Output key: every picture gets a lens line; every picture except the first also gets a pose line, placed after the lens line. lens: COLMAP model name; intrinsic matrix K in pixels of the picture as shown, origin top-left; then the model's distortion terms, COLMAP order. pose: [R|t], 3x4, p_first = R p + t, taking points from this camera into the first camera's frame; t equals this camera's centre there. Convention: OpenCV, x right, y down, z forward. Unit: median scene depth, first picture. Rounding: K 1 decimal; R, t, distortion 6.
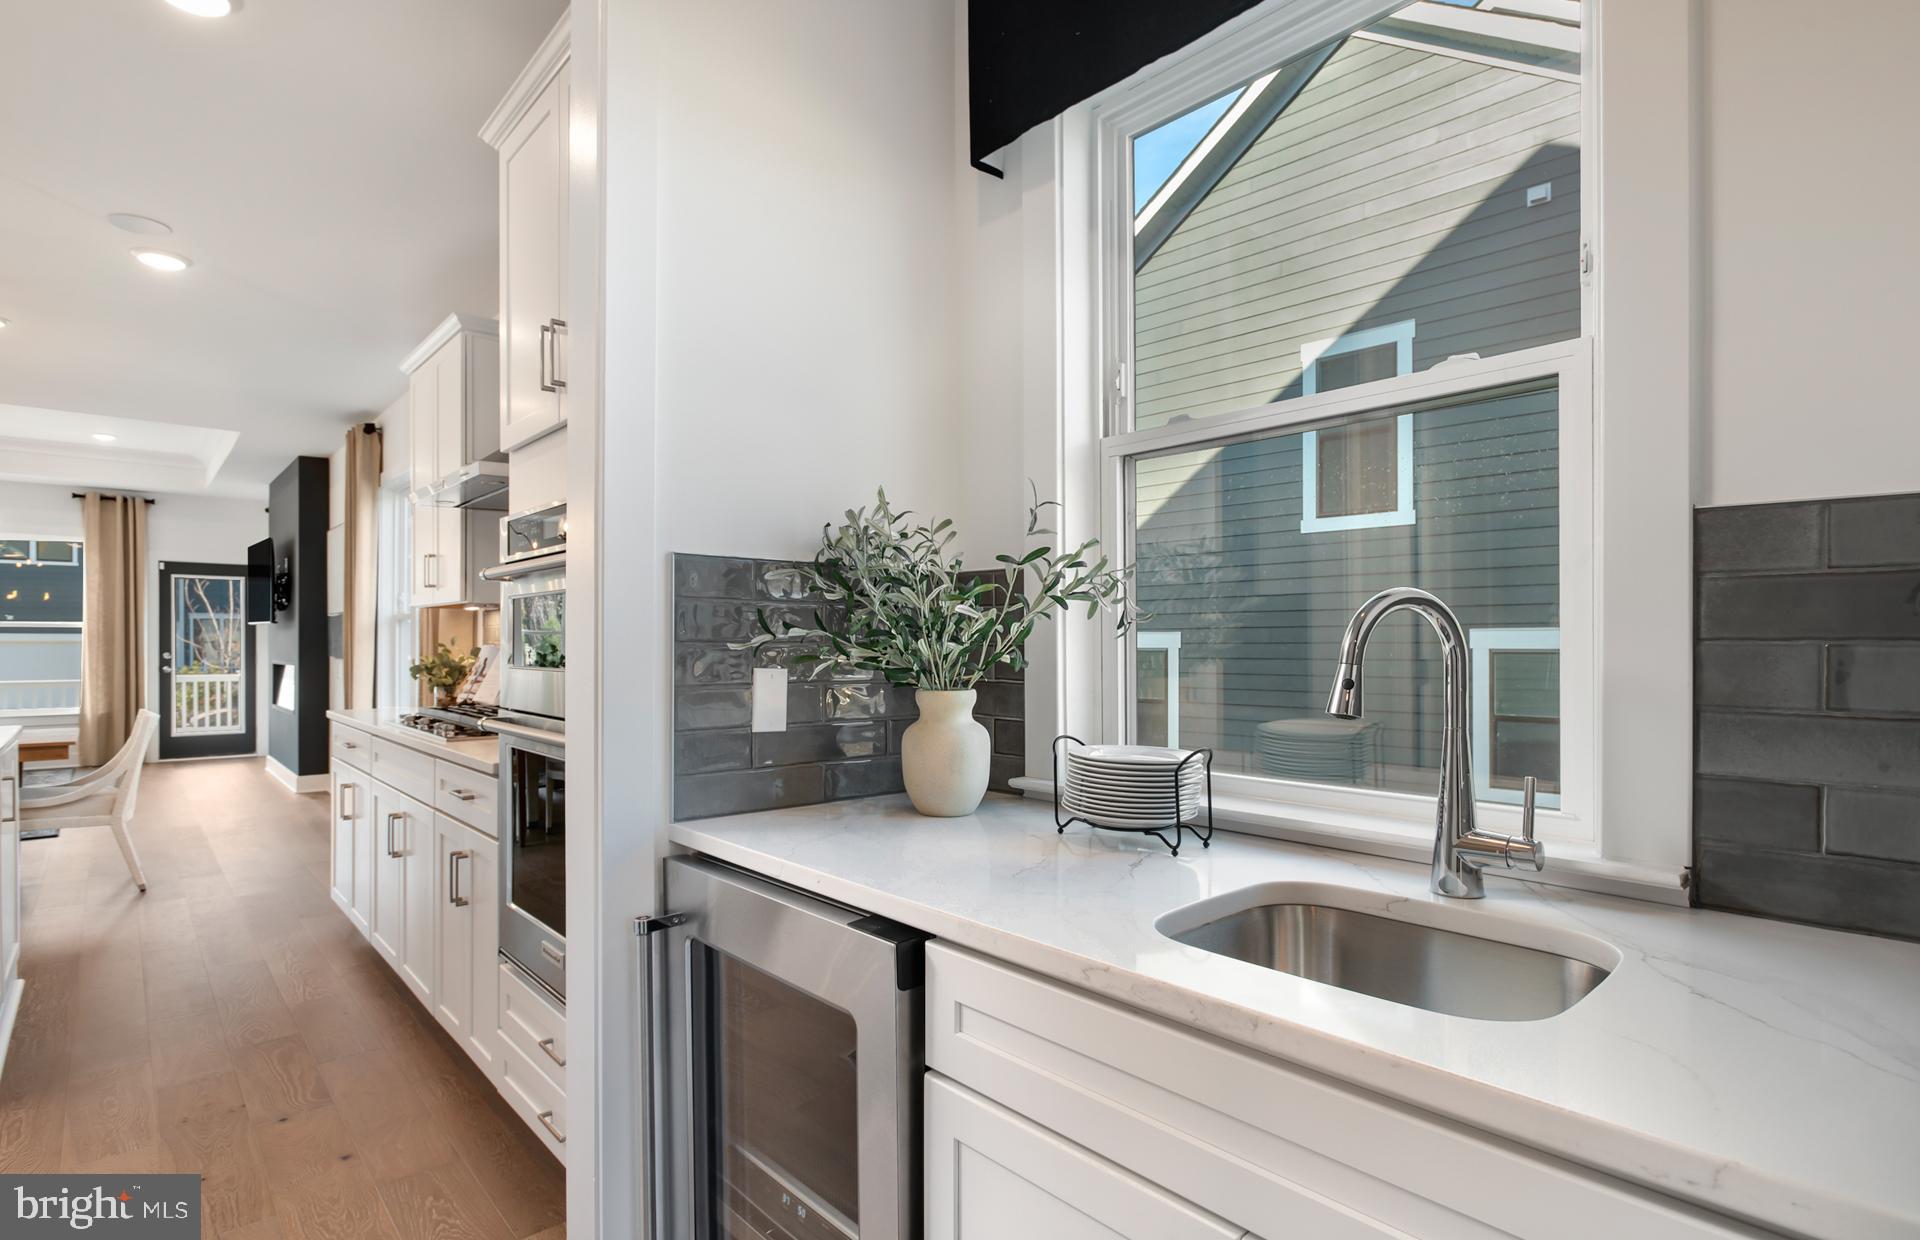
lens RADIAL K [[918.4, 0, 954.0], [0, 918.4, 628.3], [0, 0, 1]] dist [-0.012521, -0.000668]
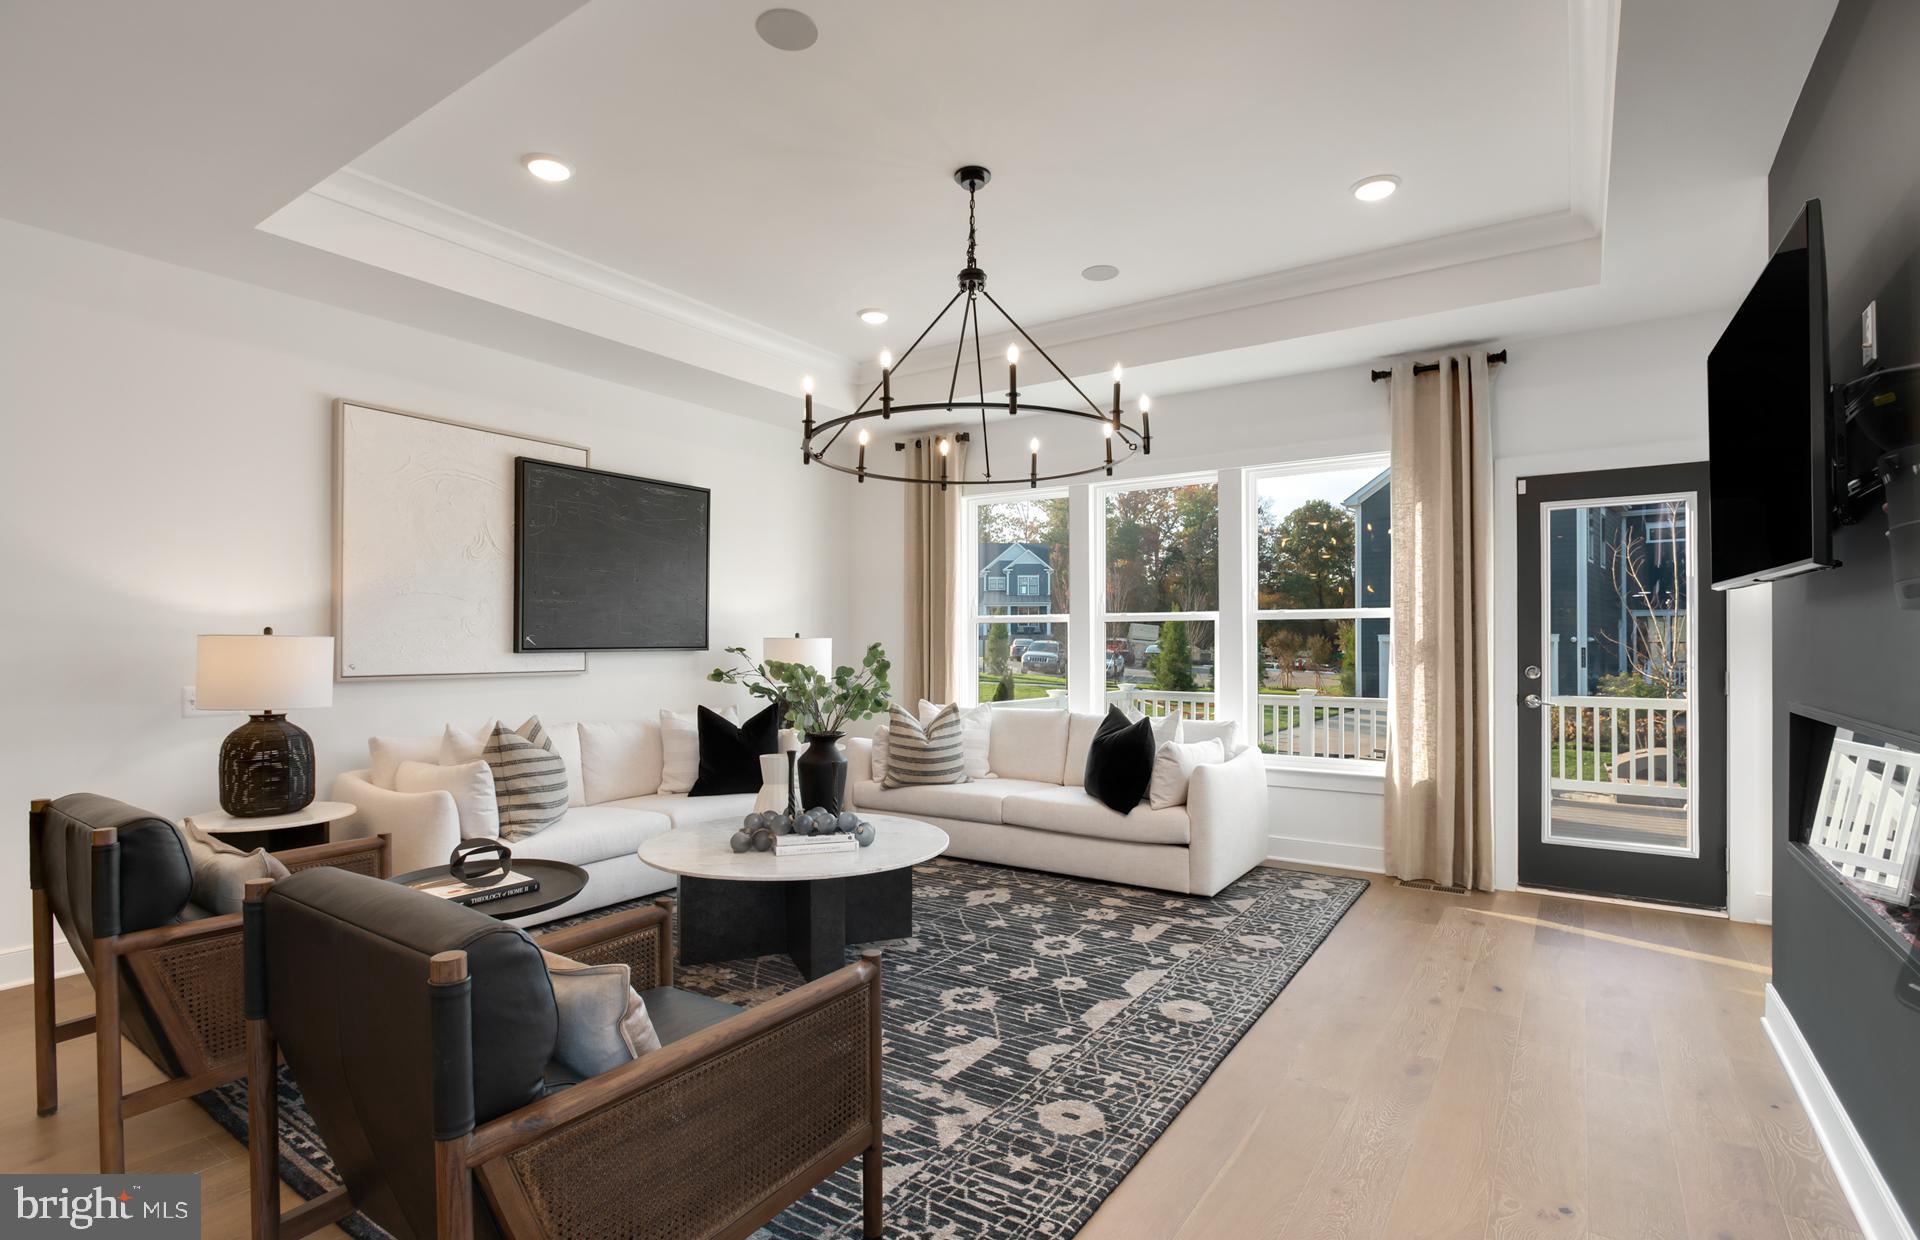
lens RADIAL K [[918.4, 0, 954.0], [0, 918.4, 628.3], [0, 0, 1]] dist [-0.012521, -0.000668]
pose [[0.226812, -0.000432, -0.973938, -0.462925], [0.016243, 0.999862, 0.003340, 0.000237], [0.973803, -0.016577, 0.226788, 0.590435]]
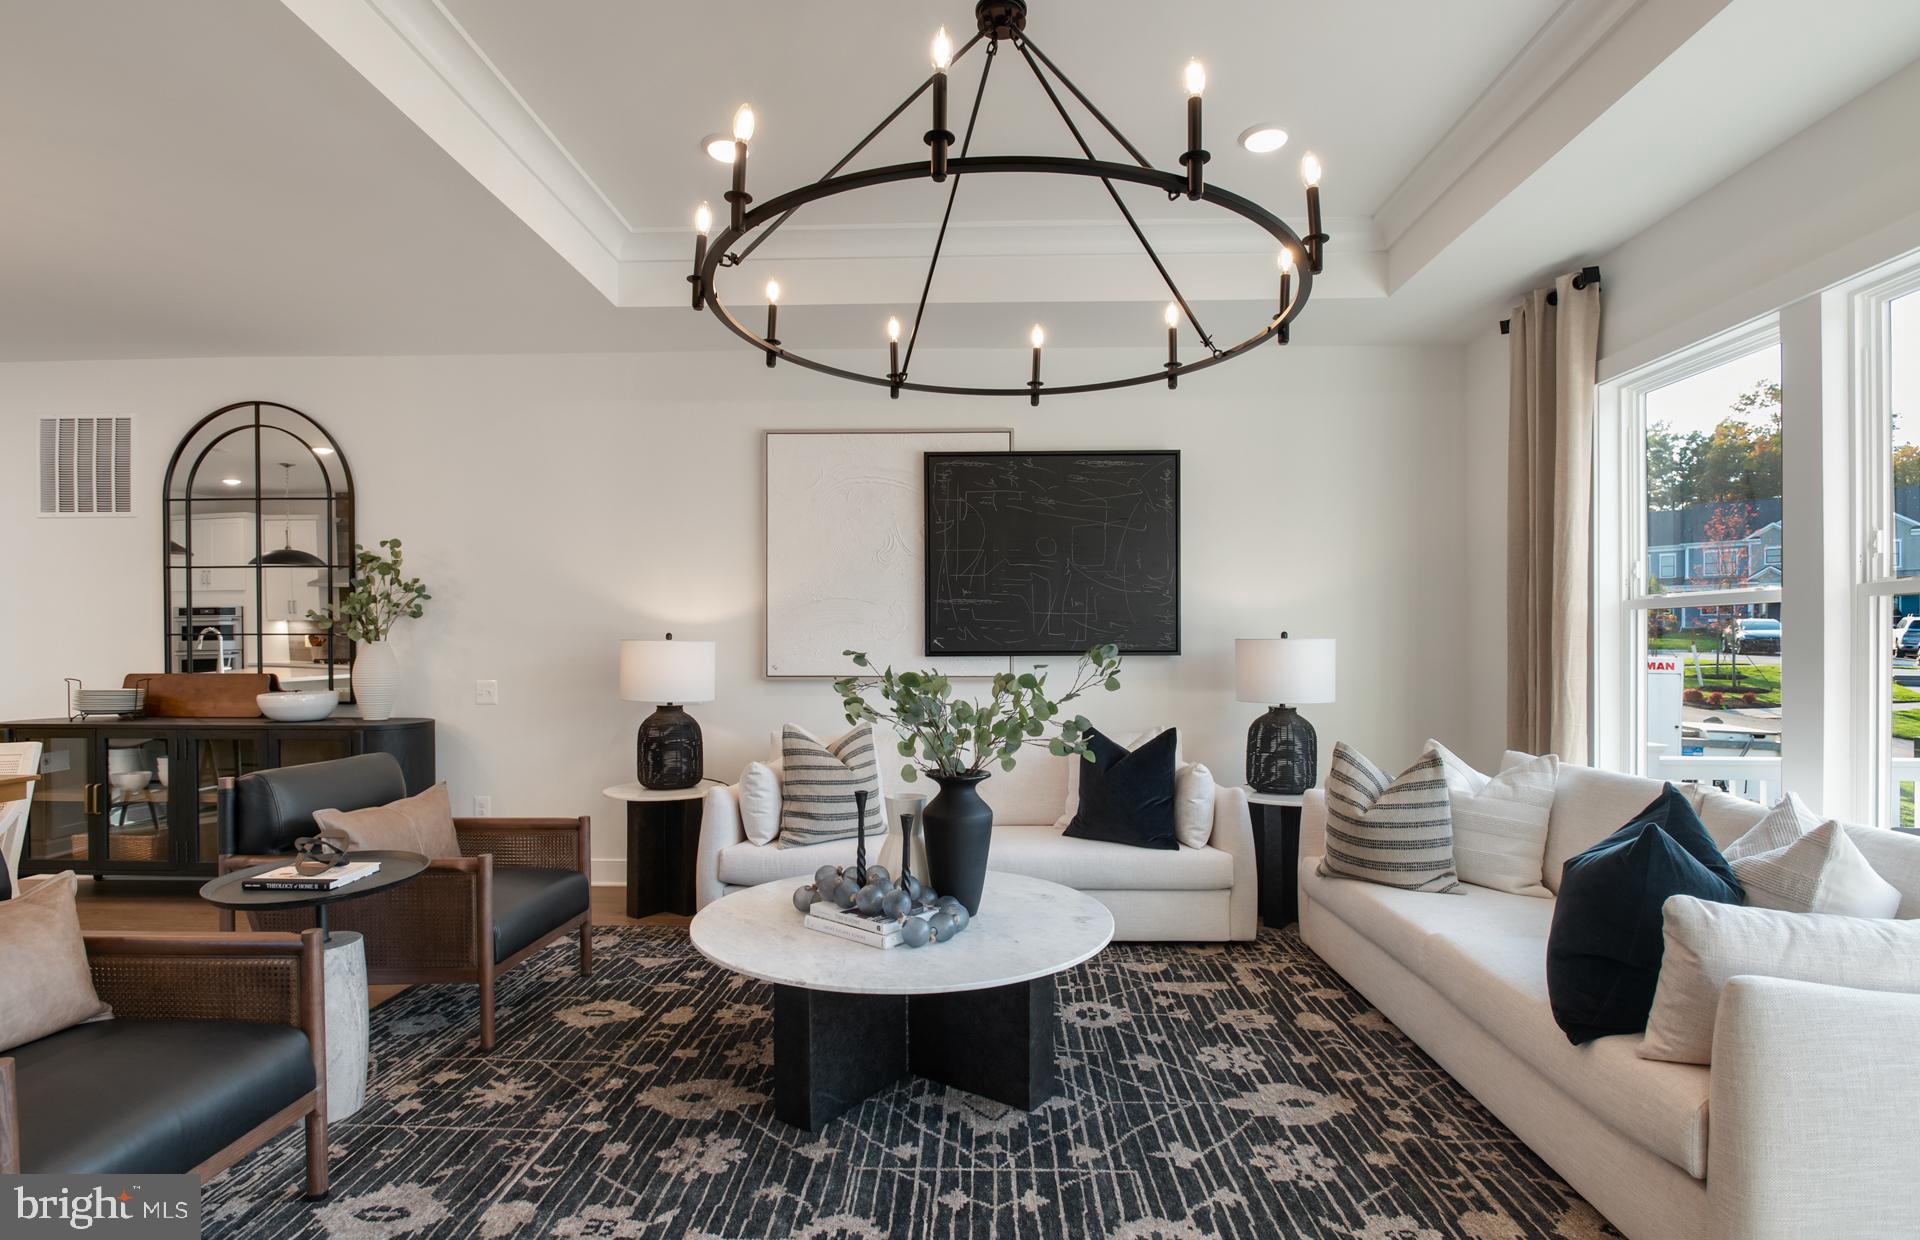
lens RADIAL K [[945.3, 0, 954.7], [0, 945.3, 633.2], [0, 0, 1]] dist [-0.001561, 0.000198]
pose [[-0.694057, 0.006597, -0.719889, -0.728242], [0.025768, 0.999545, -0.015683, 0.010499], [0.719458, -0.029435, -0.693912, 0.919387]]
